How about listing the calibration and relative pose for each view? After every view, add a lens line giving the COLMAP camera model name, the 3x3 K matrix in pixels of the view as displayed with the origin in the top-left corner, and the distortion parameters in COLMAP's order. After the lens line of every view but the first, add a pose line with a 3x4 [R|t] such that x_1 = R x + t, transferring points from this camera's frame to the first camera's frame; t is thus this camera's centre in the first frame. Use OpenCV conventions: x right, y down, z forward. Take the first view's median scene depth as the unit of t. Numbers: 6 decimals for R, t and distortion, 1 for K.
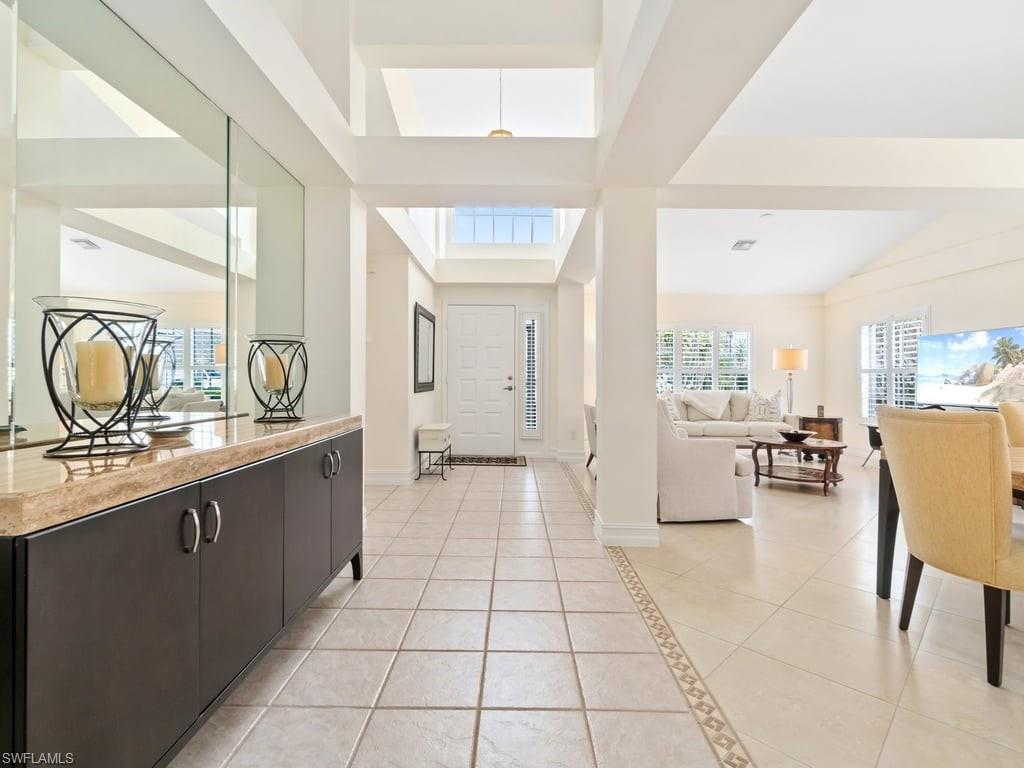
lens RADIAL K [[489.0, 0, 512.8], [0, 489.0, 373.8], [0, 0, 1]] dist [-0.001657, 0.000856]
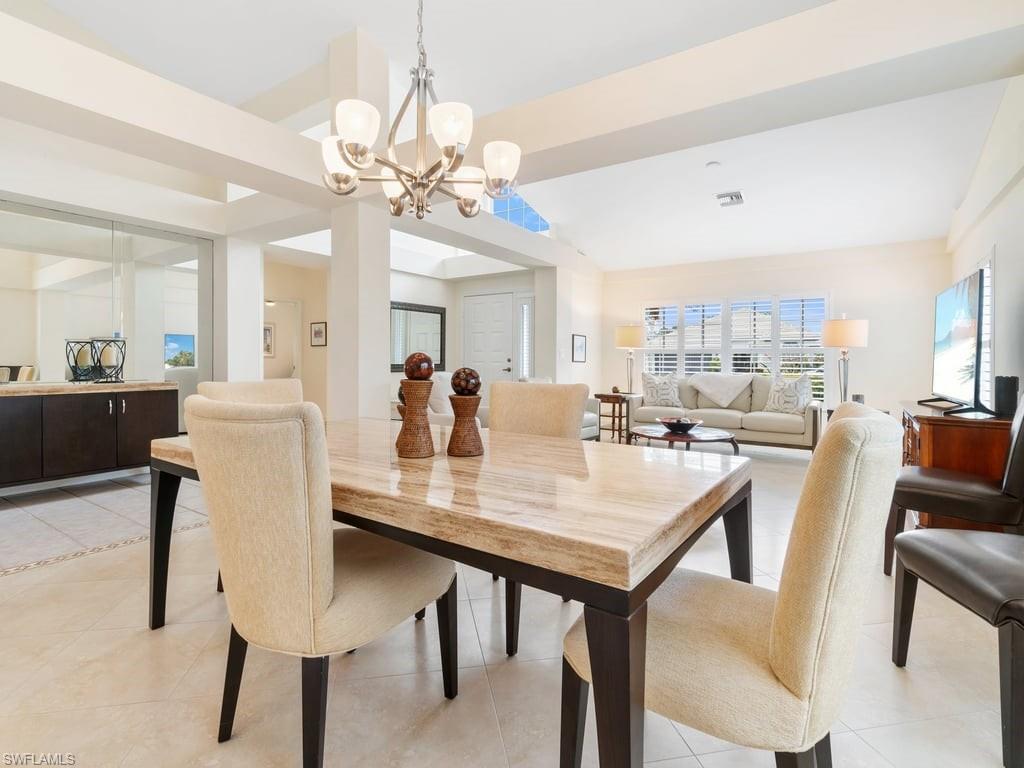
lens RADIAL K [[509.5, 0, 509.1], [0, 509.5, 363.7], [0, 0, 1]] dist [0.002602, 0.000387]
pose [[0.833120, -0.001403, -0.553090, 0.657845], [0.008110, 0.999920, 0.009678, 0.006402], [0.553033, -0.012549, 0.833065, 0.068390]]
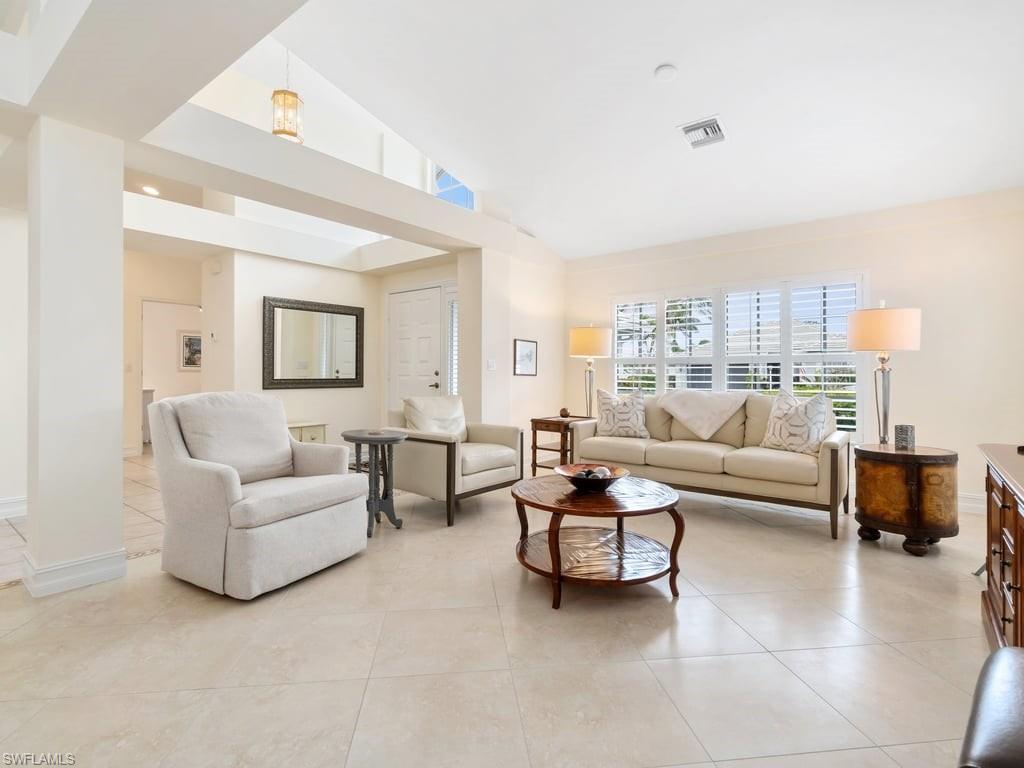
lens RADIAL K [[507.5, 0, 512.7], [0, 507.5, 373.1], [0, 0, 1]] dist [-0.000749, -0.000161]
pose [[0.791319, -0.009876, -0.611324, 0.672271], [0.012578, 0.999921, 0.000128, 0.010803], [0.611275, -0.007790, 0.791380, 0.417512]]
